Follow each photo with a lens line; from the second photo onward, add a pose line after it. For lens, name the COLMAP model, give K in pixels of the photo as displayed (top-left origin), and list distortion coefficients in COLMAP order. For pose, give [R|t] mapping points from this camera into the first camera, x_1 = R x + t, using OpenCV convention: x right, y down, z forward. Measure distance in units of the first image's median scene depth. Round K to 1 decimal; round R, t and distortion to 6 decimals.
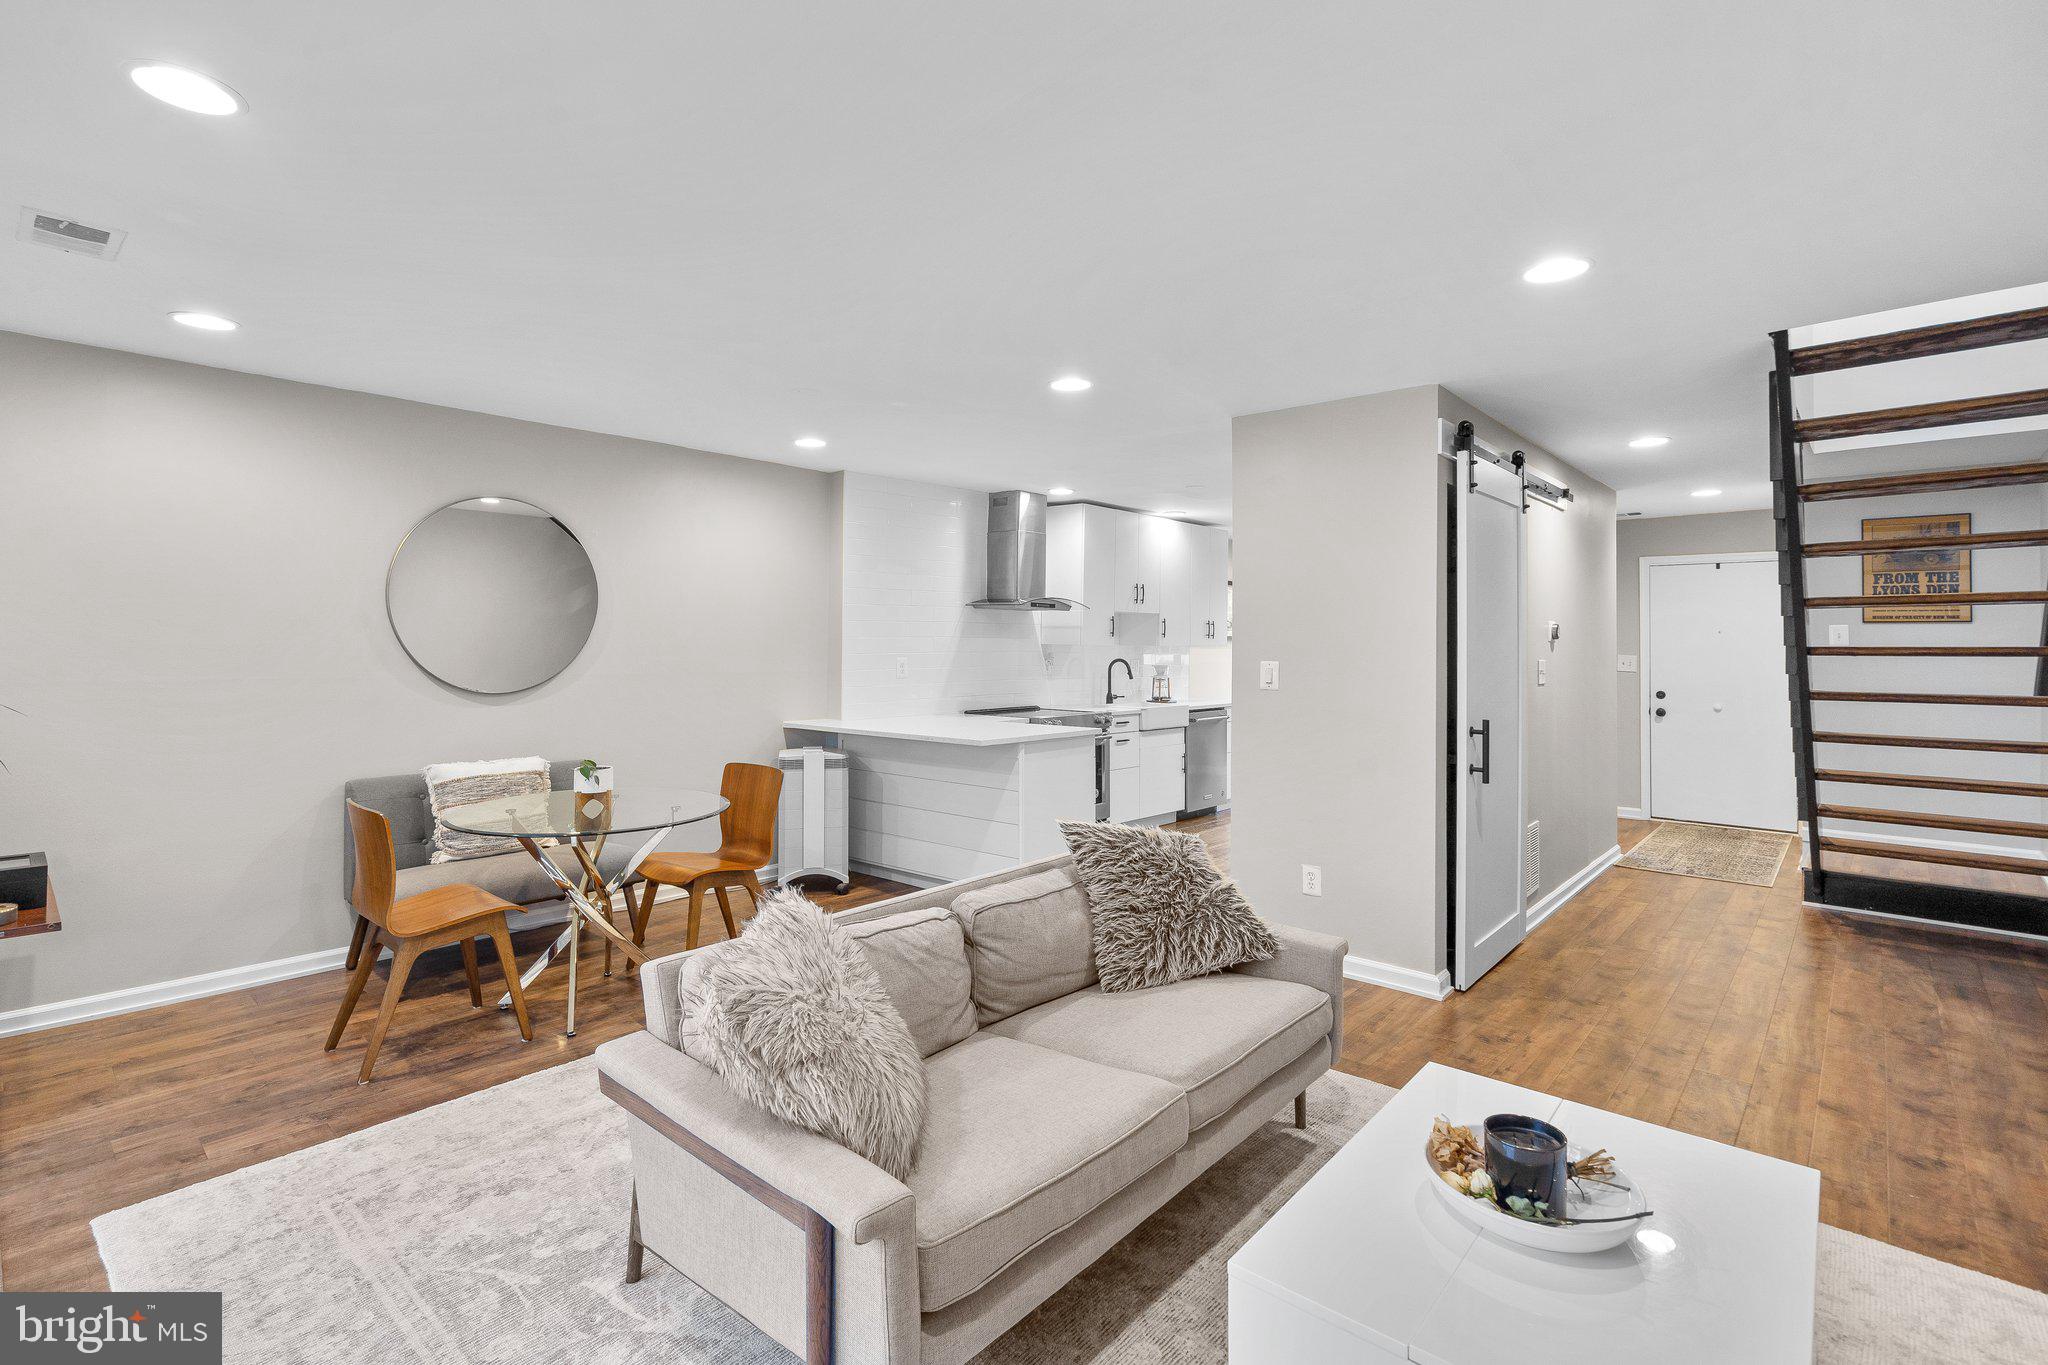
lens RADIAL K [[945.4, 0, 1031.2], [0, 945.4, 632.8], [0, 0, 1]] dist [-0.009479, 0.003794]
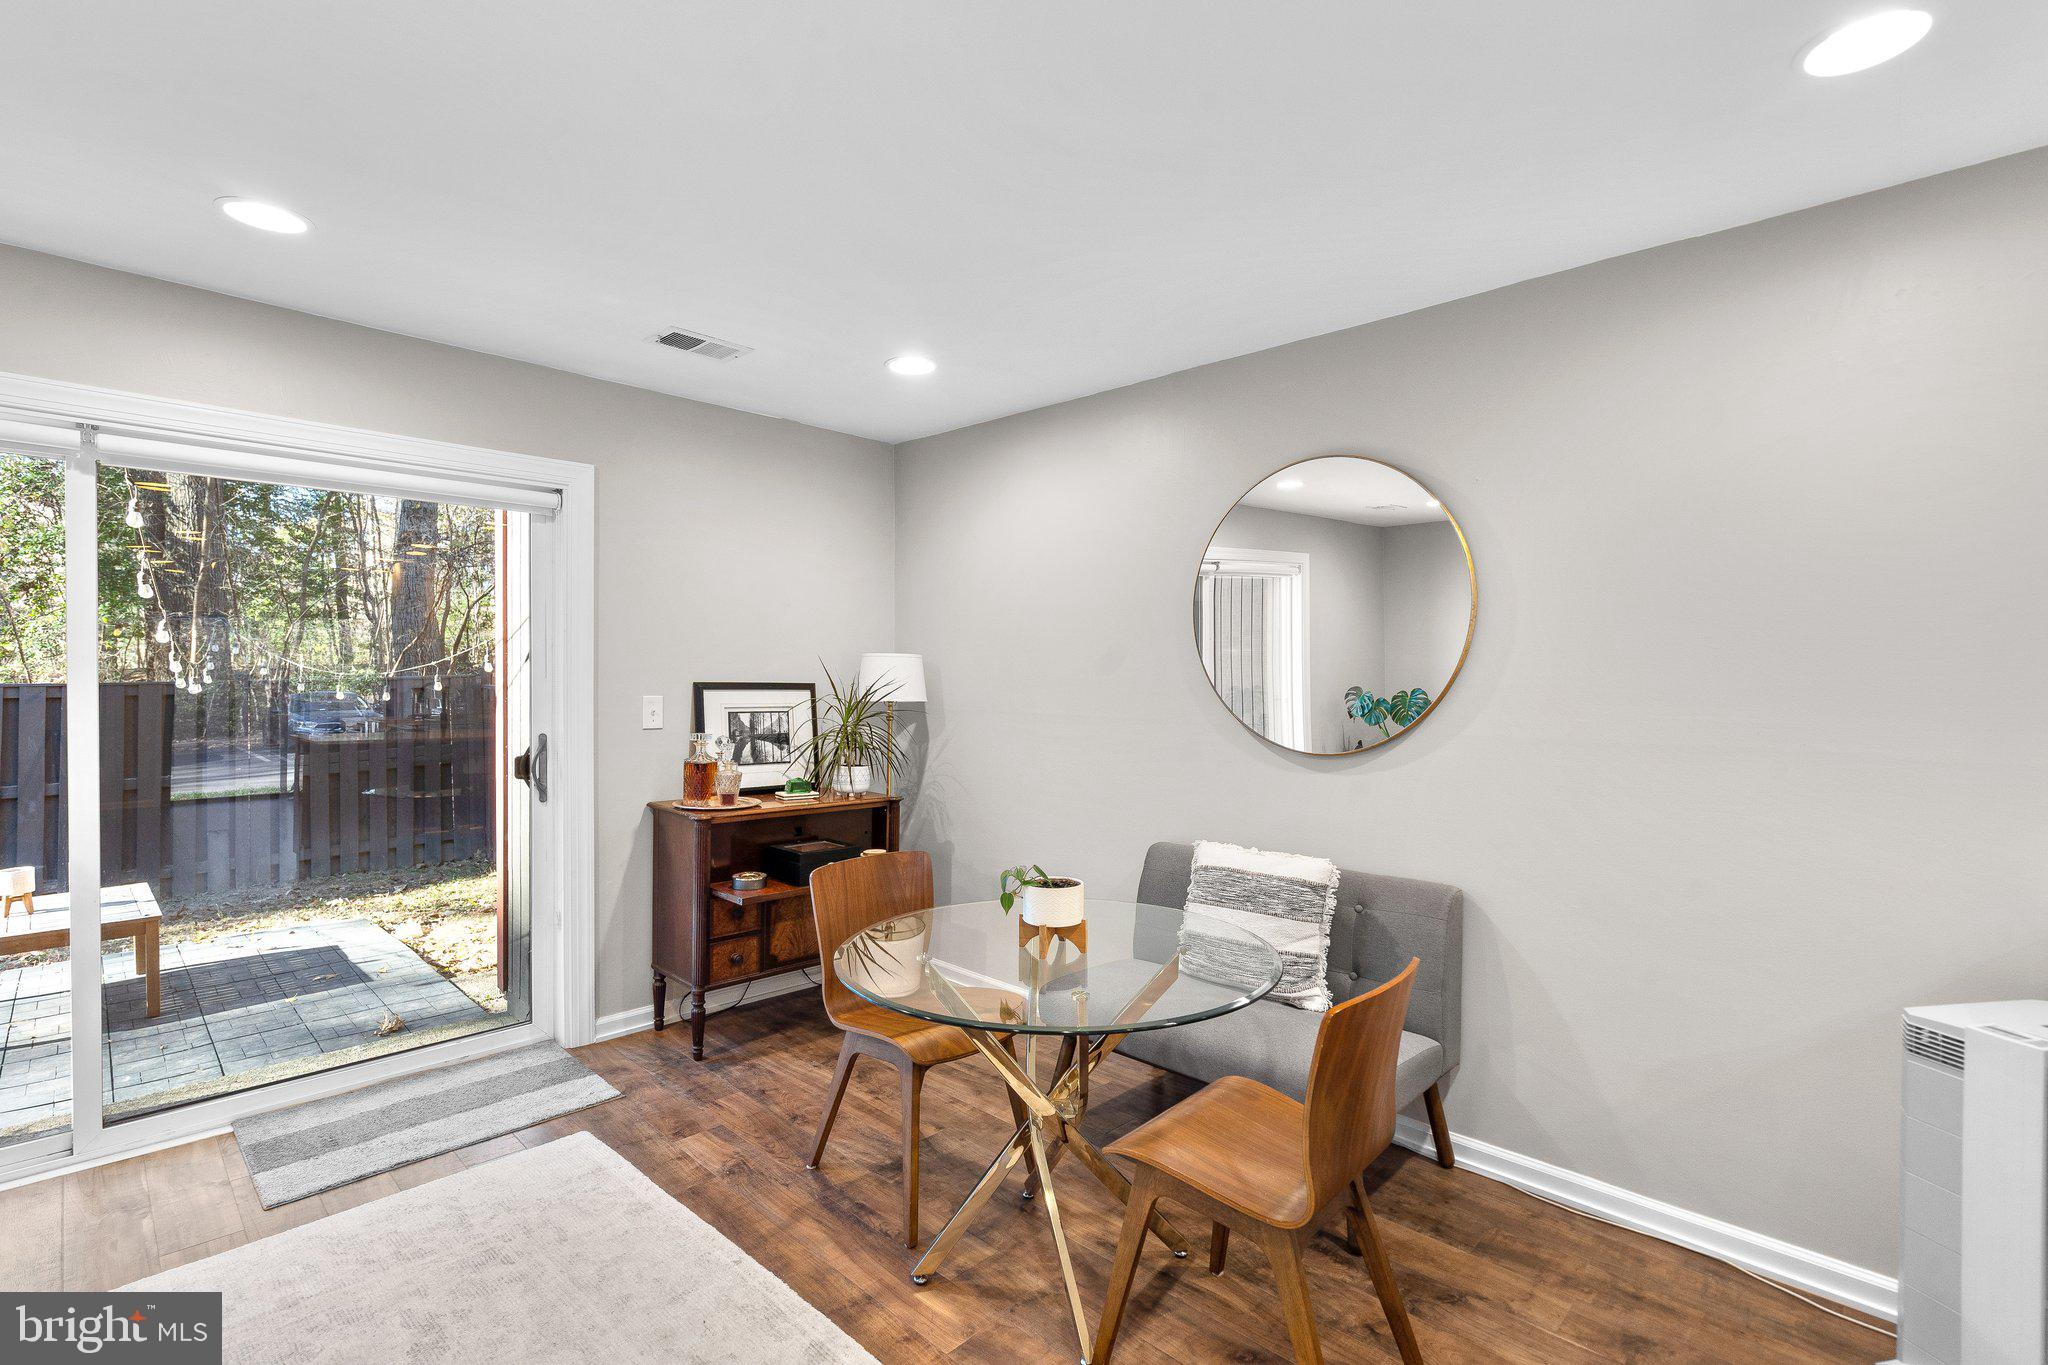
lens RADIAL K [[945.4, 0, 1019.7], [0, 945.4, 690.0], [0, 0, 1]] dist [-0.009479, 0.003794]
pose [[-0.056892, 0.003437, -0.998374, 0.070021], [-0.000365, 0.999994, 0.003463, 0.010540], [0.998380, 0.000562, -0.056890, 0.528712]]
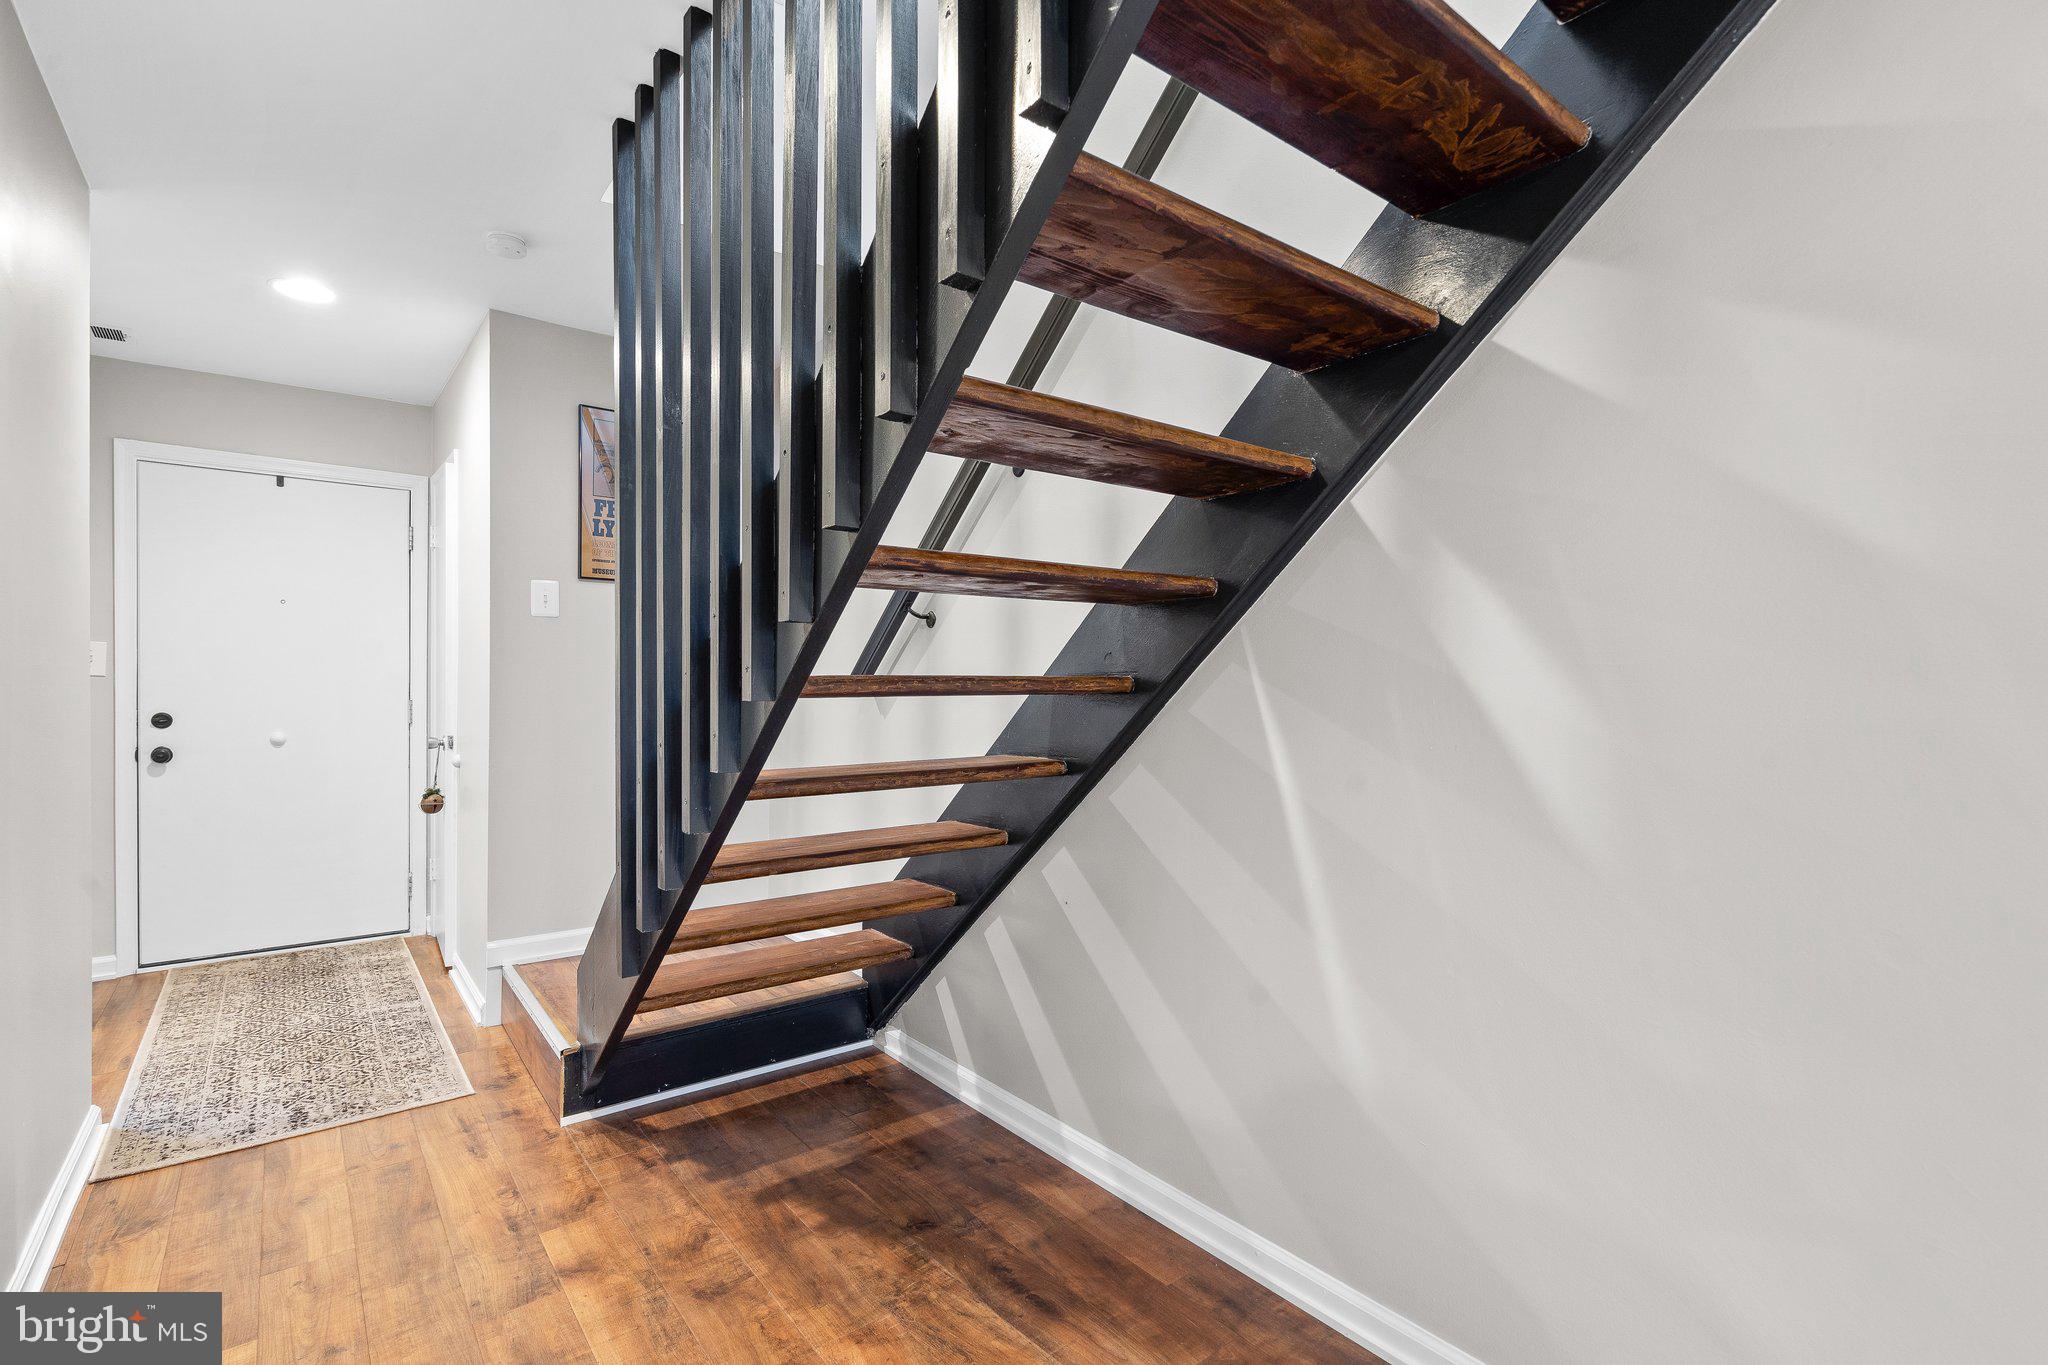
lens RADIAL K [[945.4, 0, 1013.1], [0, 945.4, 682.7], [0, 0, 1]] dist [-0.009479, 0.003794]
pose [[0.188052, -0.009904, 0.982109, 0.300511], [-0.012680, 0.999841, 0.012510, 0.038806], [-0.982077, -0.014805, 0.187896, 0.530914]]
